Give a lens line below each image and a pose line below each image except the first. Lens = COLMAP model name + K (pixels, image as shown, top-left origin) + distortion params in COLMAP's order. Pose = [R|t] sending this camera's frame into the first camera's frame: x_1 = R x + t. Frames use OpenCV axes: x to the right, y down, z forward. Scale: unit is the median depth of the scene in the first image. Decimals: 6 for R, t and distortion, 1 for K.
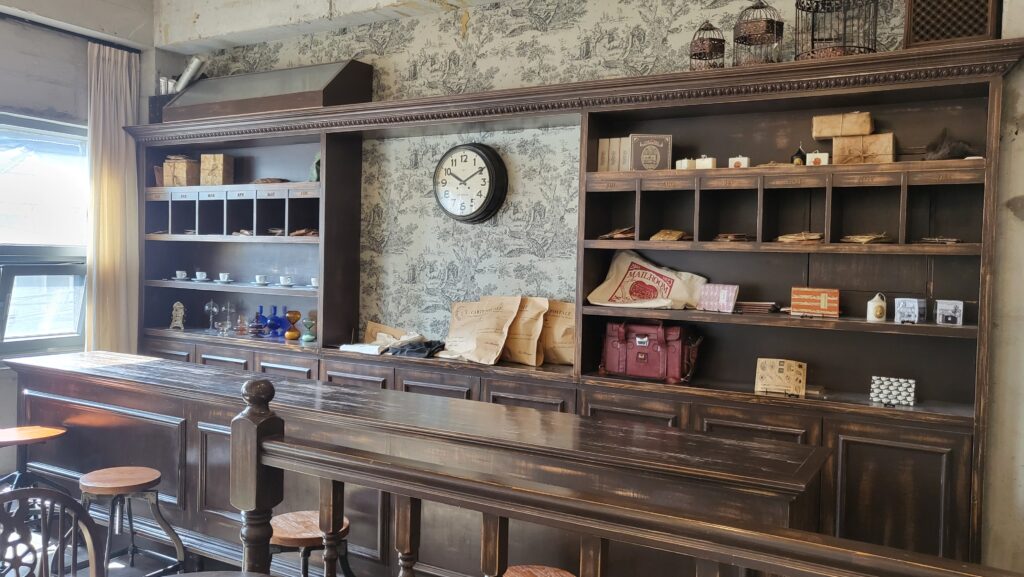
lens RADIAL K [[815.3, 0, 505.3], [0, 815.3, 286.4], [0, 0, 1]] dist [-0.018467, 0.069072]
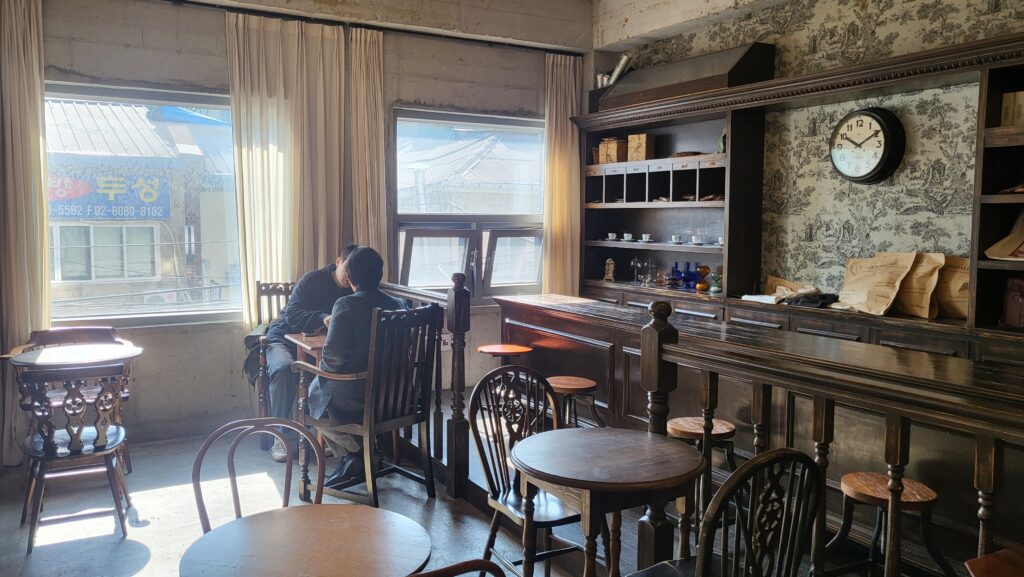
lens RADIAL K [[815.3, 0, 507.6], [0, 815.3, 288.8], [0, 0, 1]] dist [-0.018467, 0.069072]
pose [[0.873423, 0.021961, -0.486466, 0.068858], [-0.000765, 0.999043, 0.043728, 0.013459], [0.486961, -0.037821, 0.872604, -0.164324]]
